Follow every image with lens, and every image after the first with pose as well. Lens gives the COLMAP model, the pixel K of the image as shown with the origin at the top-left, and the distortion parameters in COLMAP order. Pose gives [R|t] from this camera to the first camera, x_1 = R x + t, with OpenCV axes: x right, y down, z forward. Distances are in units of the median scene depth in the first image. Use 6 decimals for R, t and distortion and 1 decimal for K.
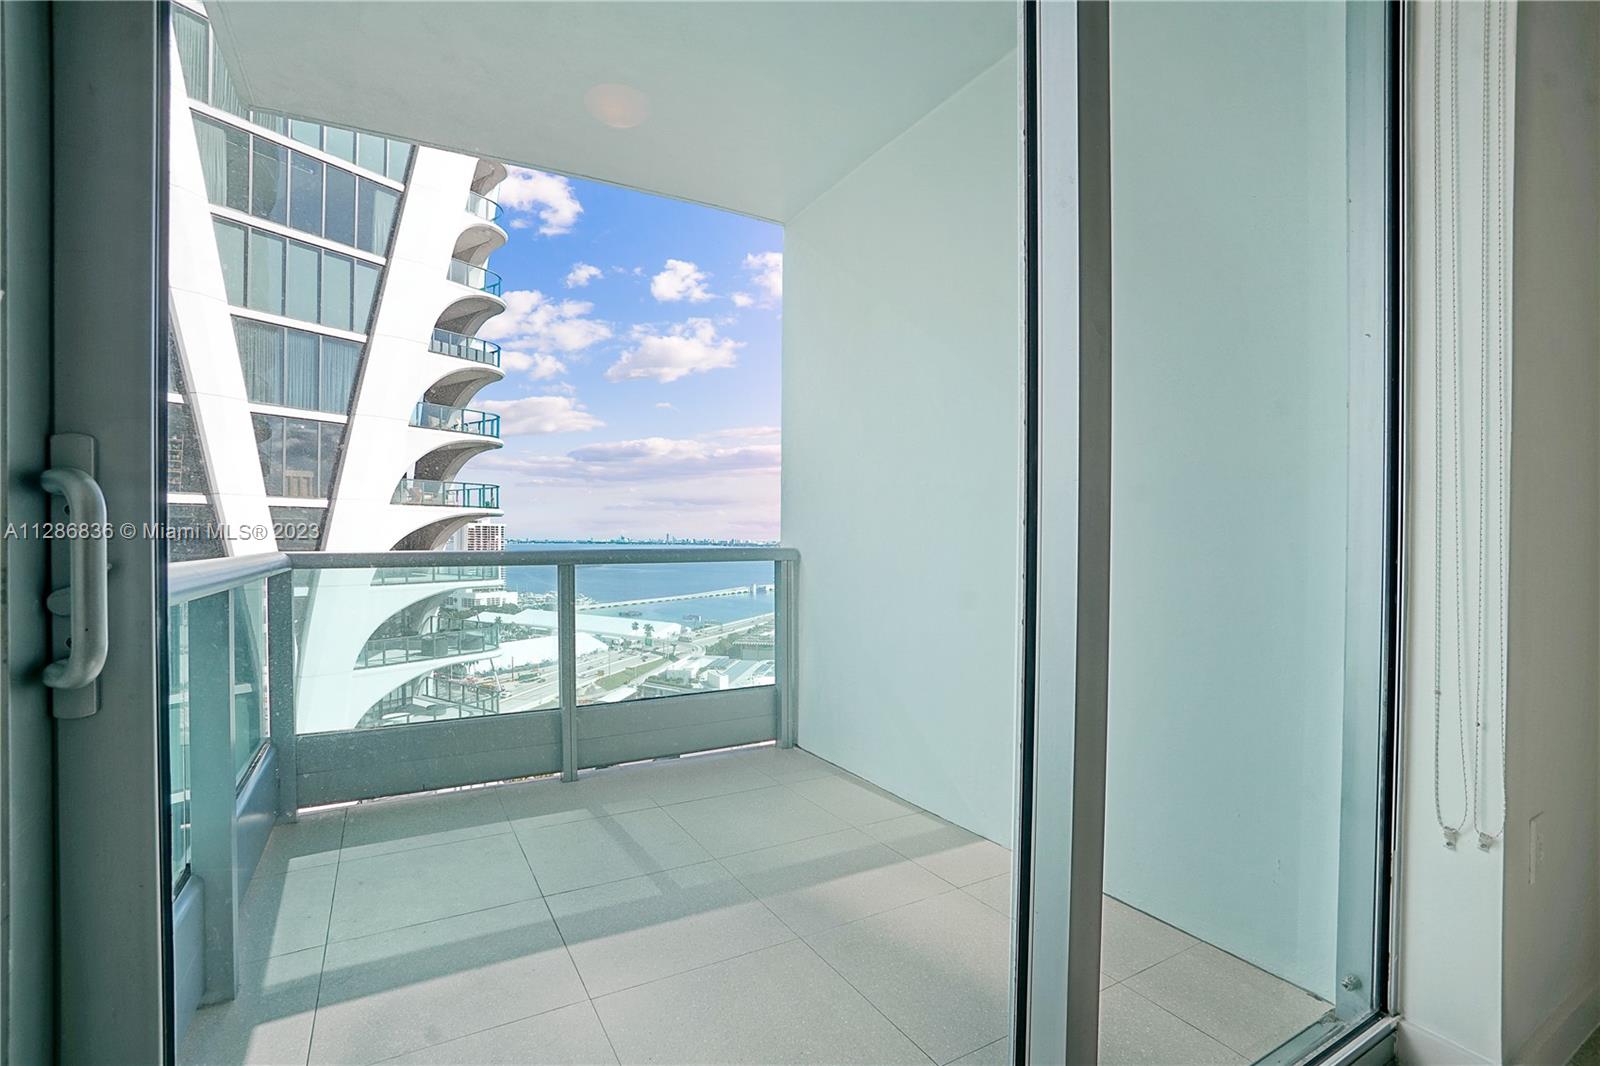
lens RADIAL K [[728.0, 0, 798.7], [0, 728.0, 544.6], [0, 0, 1]] dist [-0.001050, 0.000002]
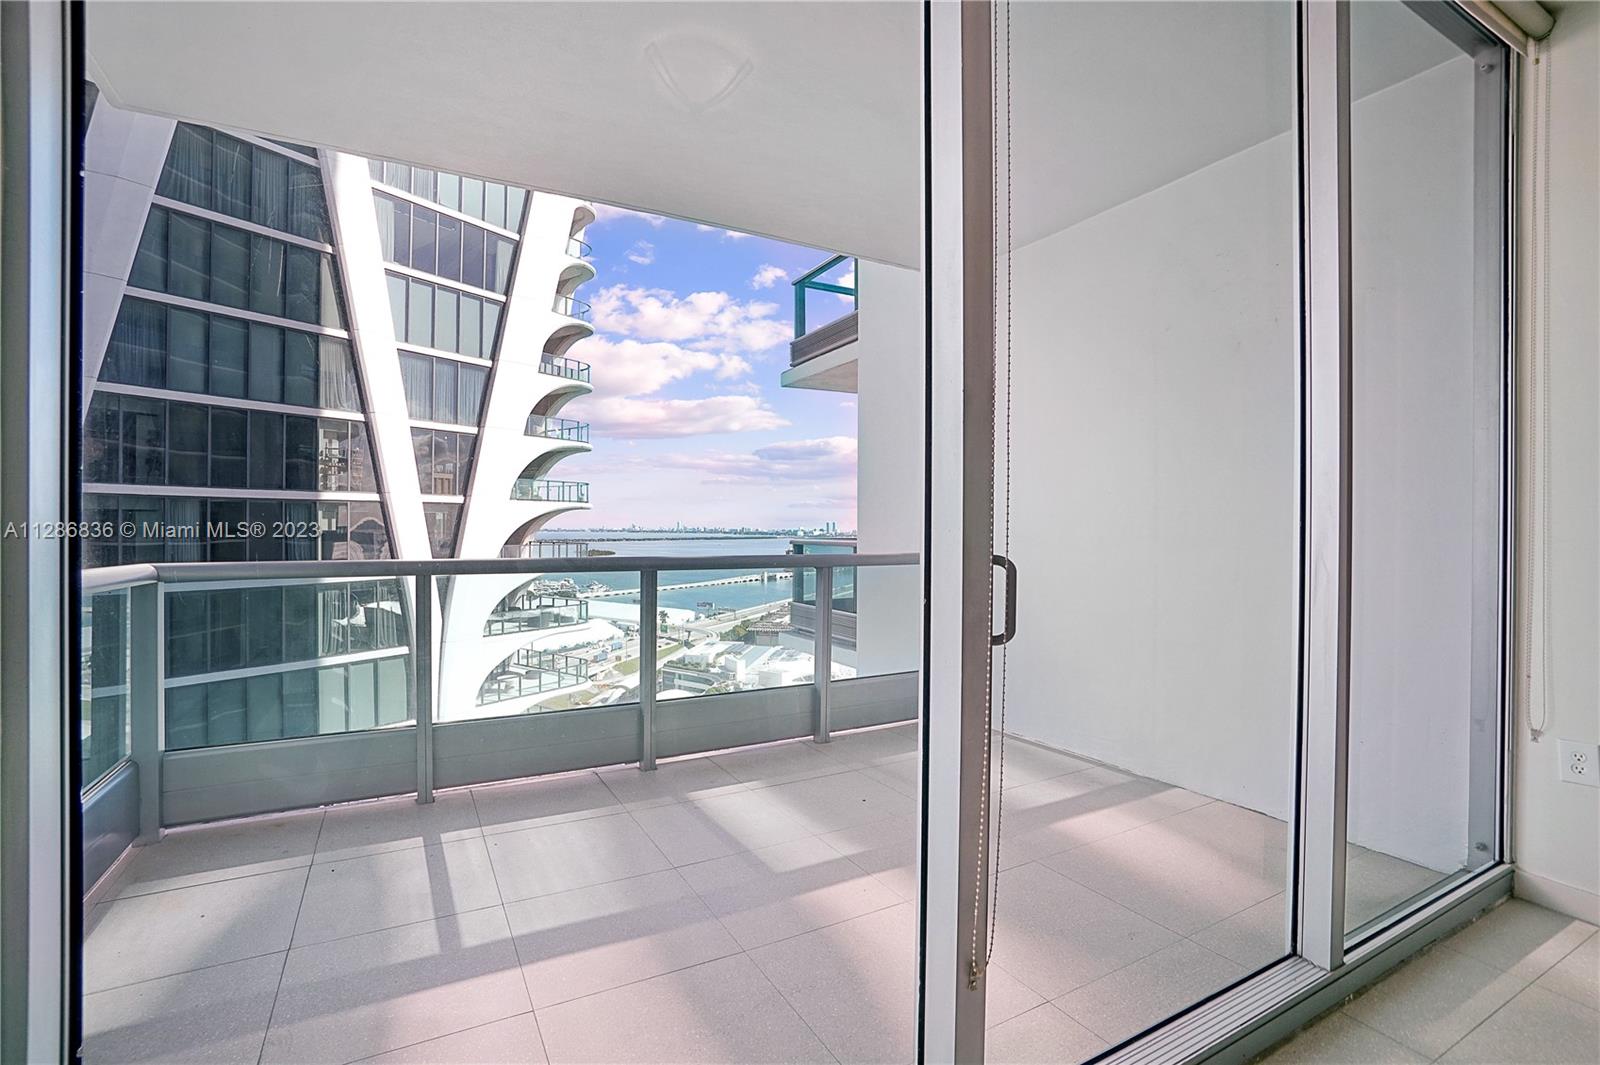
lens RADIAL K [[728.0, 0, 807.2], [0, 728.0, 536.8], [0, 0, 1]] dist [-0.001050, 0.000002]
pose [[1.000000, -0.000221, -0.000942, -0.061962], [0.000227, 0.999983, 0.005740, -0.001467], [0.000940, -0.005741, 0.999983, -0.195194]]
